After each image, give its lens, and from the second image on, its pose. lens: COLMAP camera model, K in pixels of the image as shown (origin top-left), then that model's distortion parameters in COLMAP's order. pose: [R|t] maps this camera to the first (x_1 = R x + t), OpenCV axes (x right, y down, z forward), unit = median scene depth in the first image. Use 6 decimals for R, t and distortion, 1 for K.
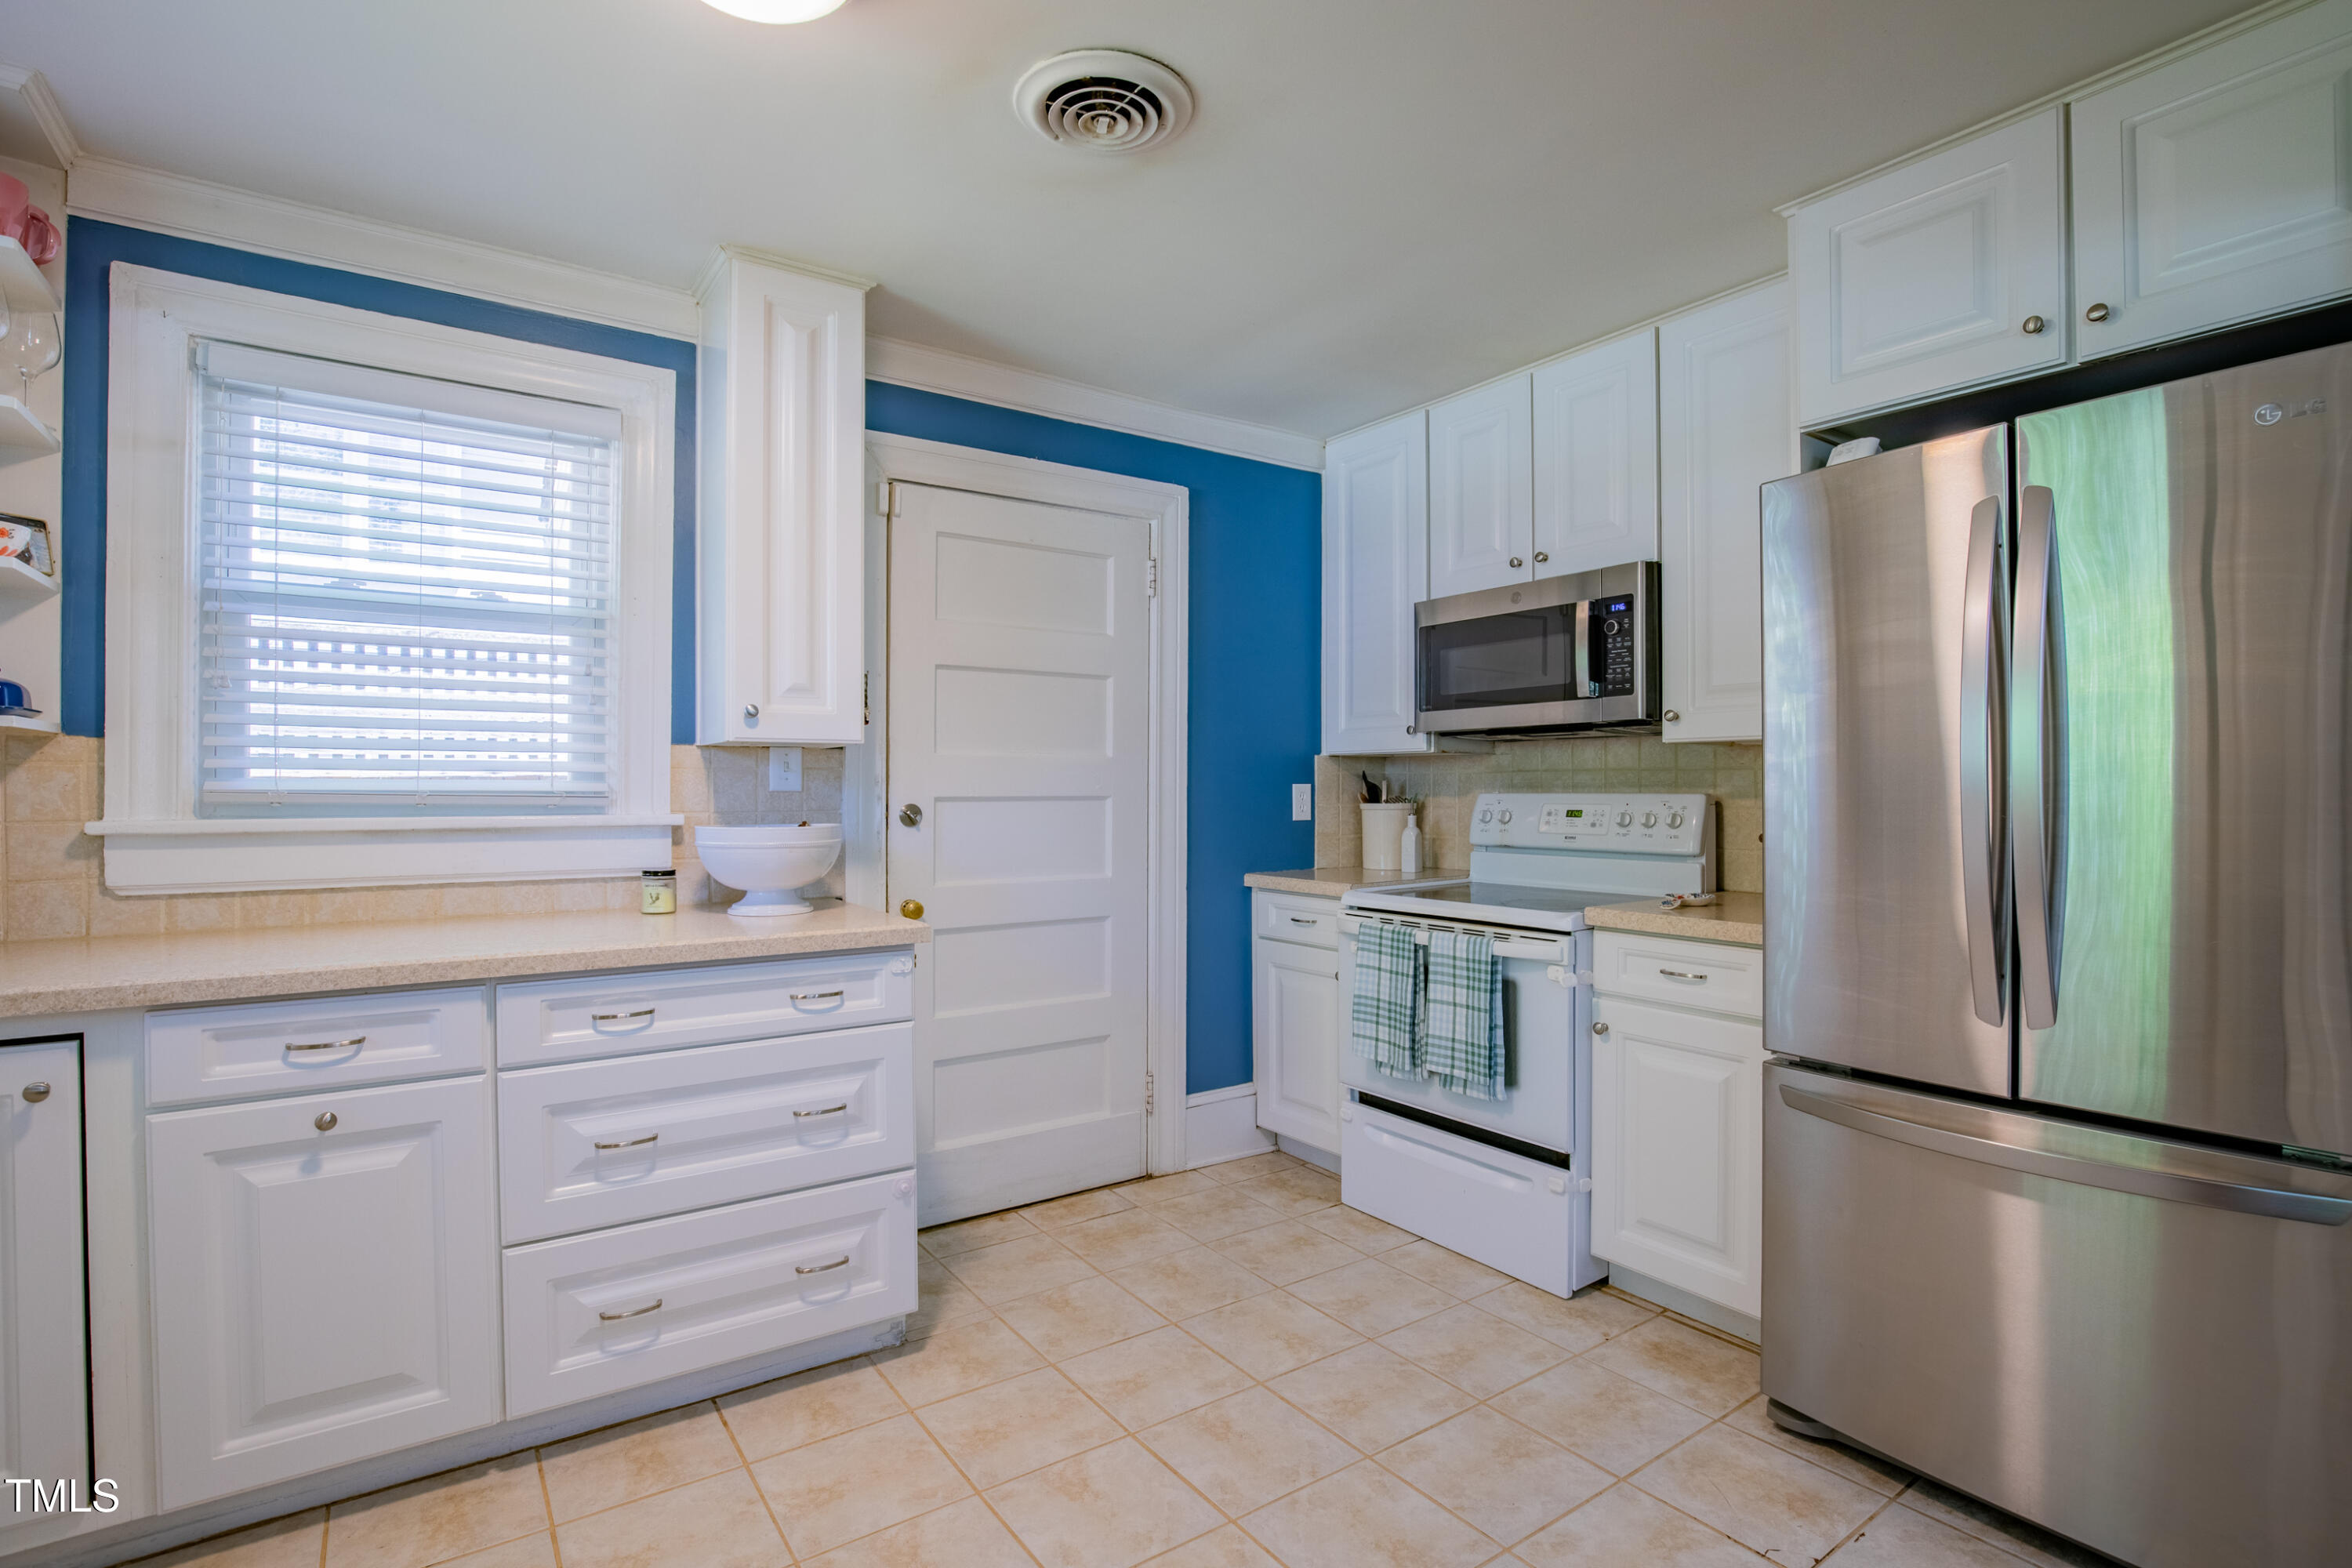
lens RADIAL K [[1121.2, 0, 1228.9], [0, 1121.2, 790.1], [0, 0, 1]] dist [-0.050947, 0.011703]
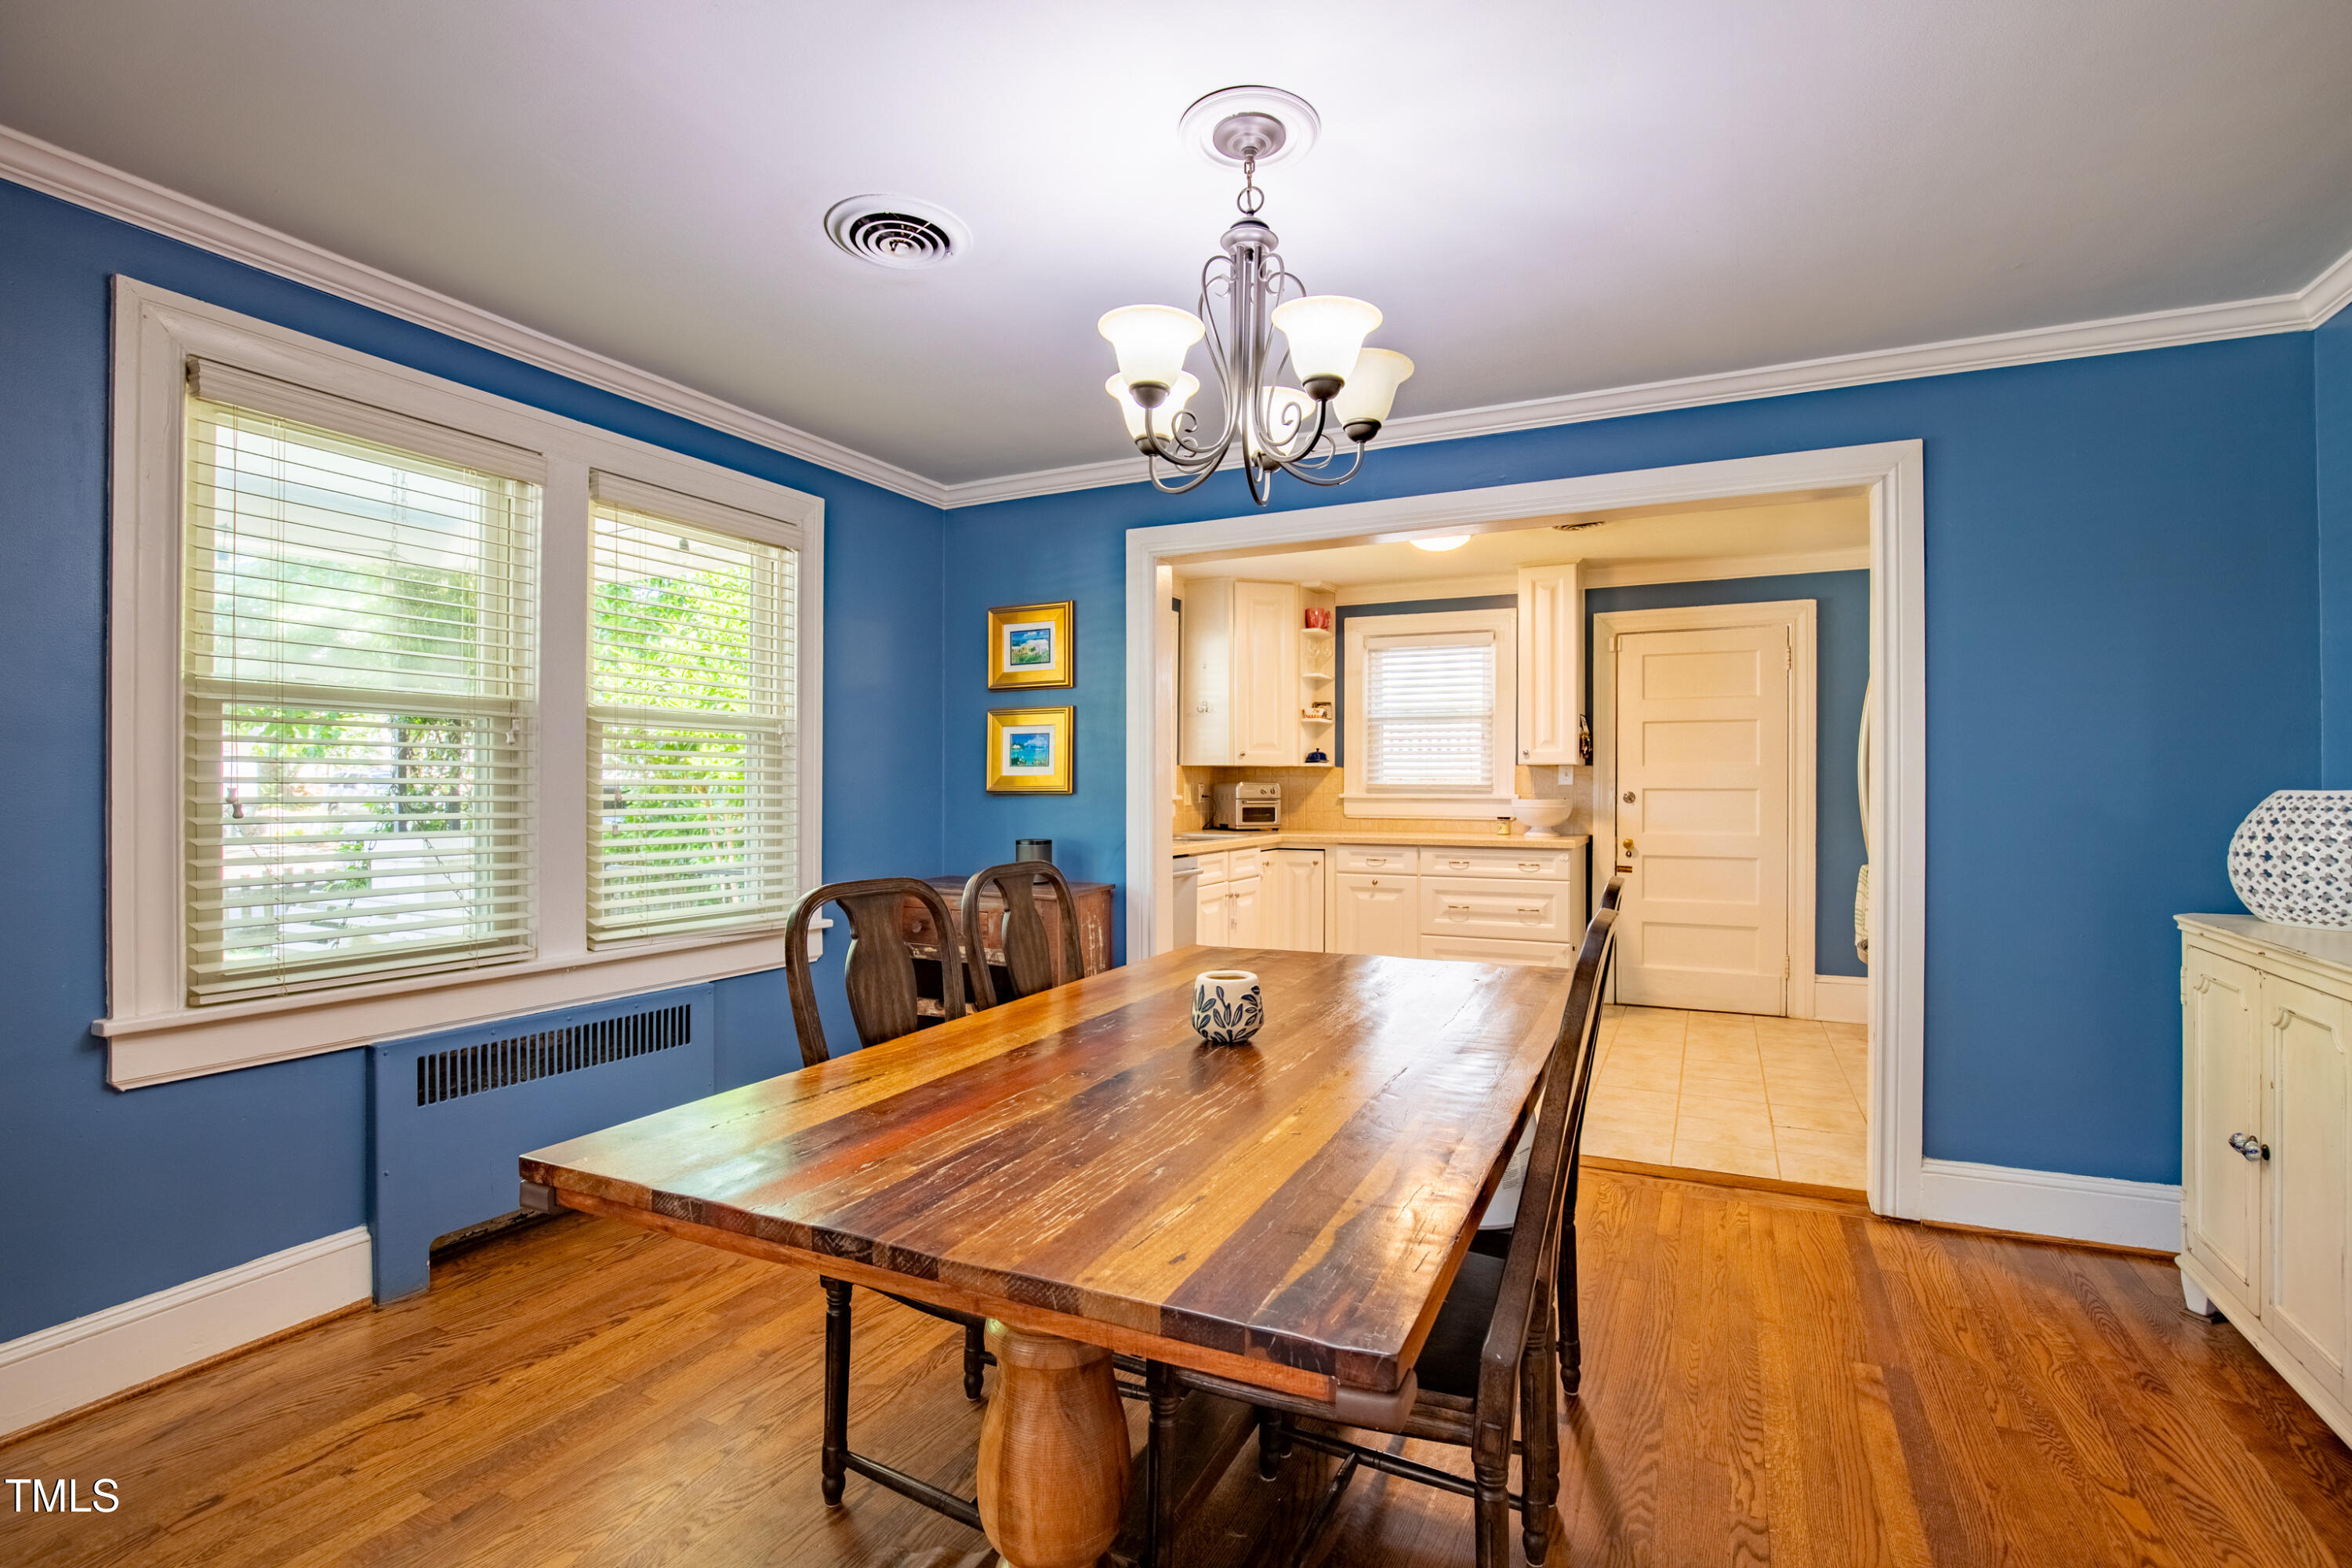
lens RADIAL K [[1171.4, 0, 1114.2], [0, 1171.4, 783.7], [0, 0, 1]] dist [-0.041639, 0.008702]
pose [[0.422437, -0.001489, -0.906391, 1.590076], [-0.004133, 0.999985, -0.003569, 0.011929], [0.906383, 0.005254, 0.422424, -0.953622]]
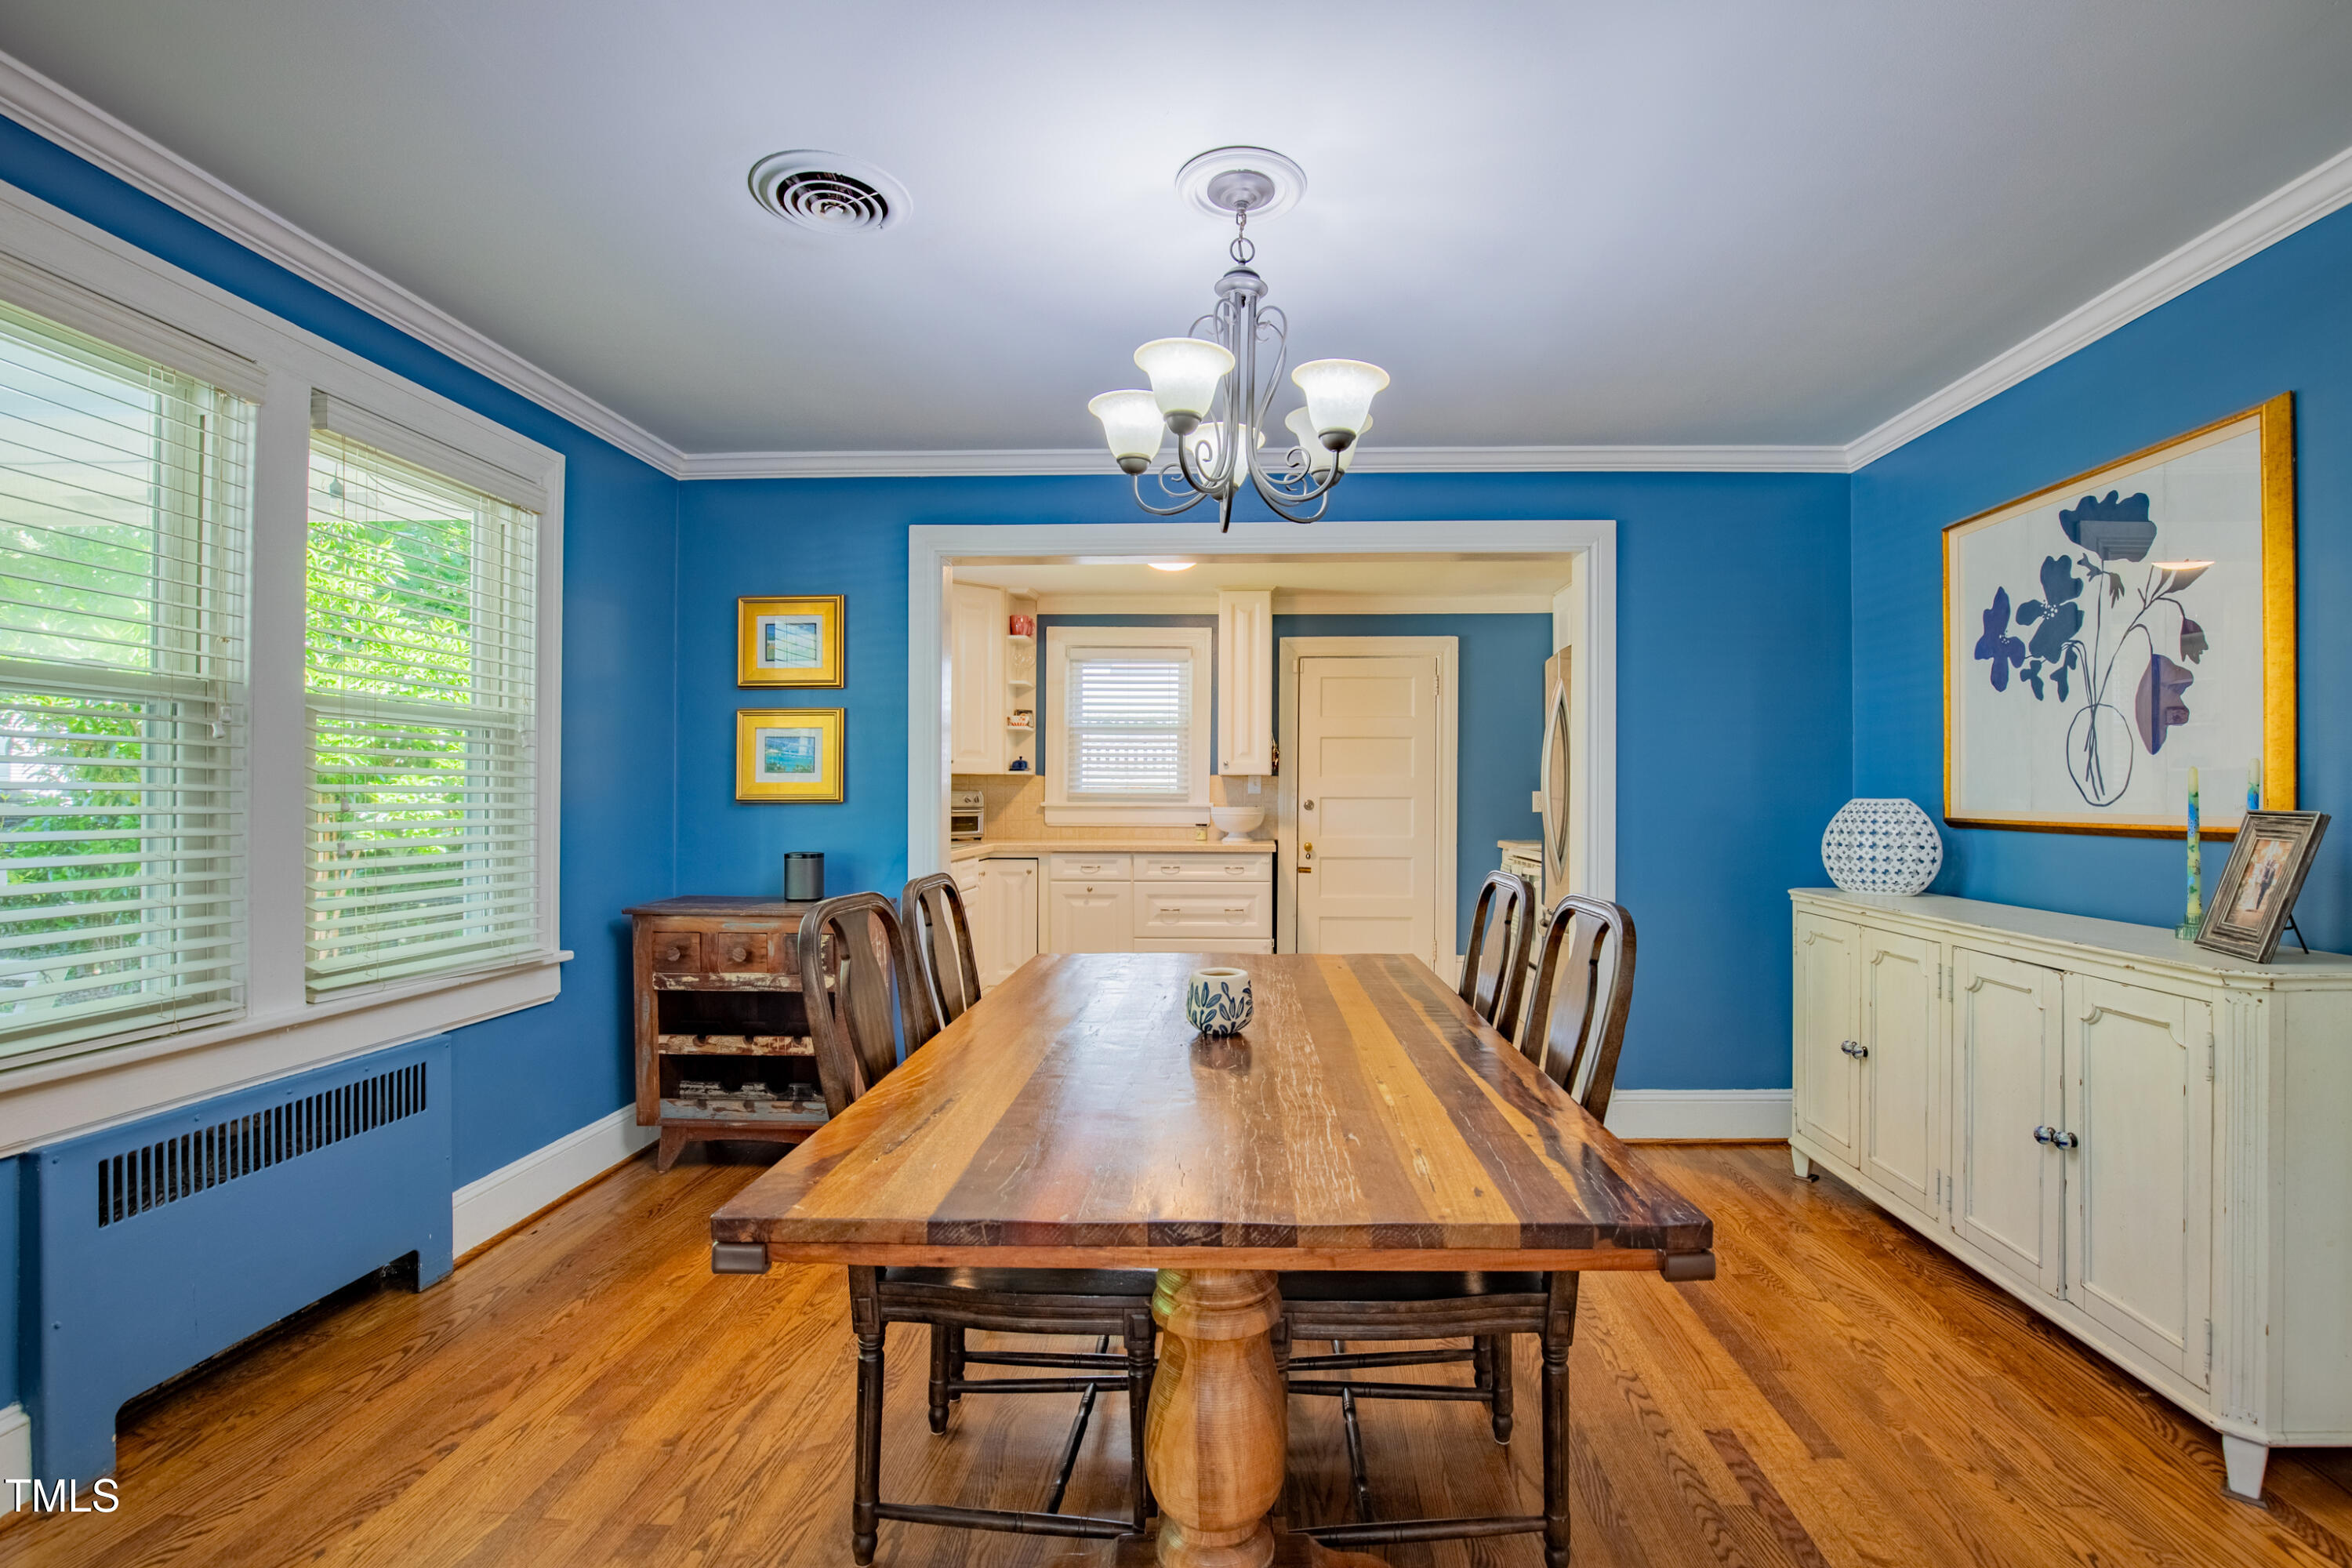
lens RADIAL K [[1209.0, 0, 1240.8], [0, 1209.0, 793.0], [0, 0, 1]] dist [-0.045577, 0.012077]
pose [[0.785986, 0.000613, -0.618244, 1.429119], [-0.004522, 0.999978, -0.004758, 0.013358], [0.618228, 0.006535, 0.785972, -1.282362]]
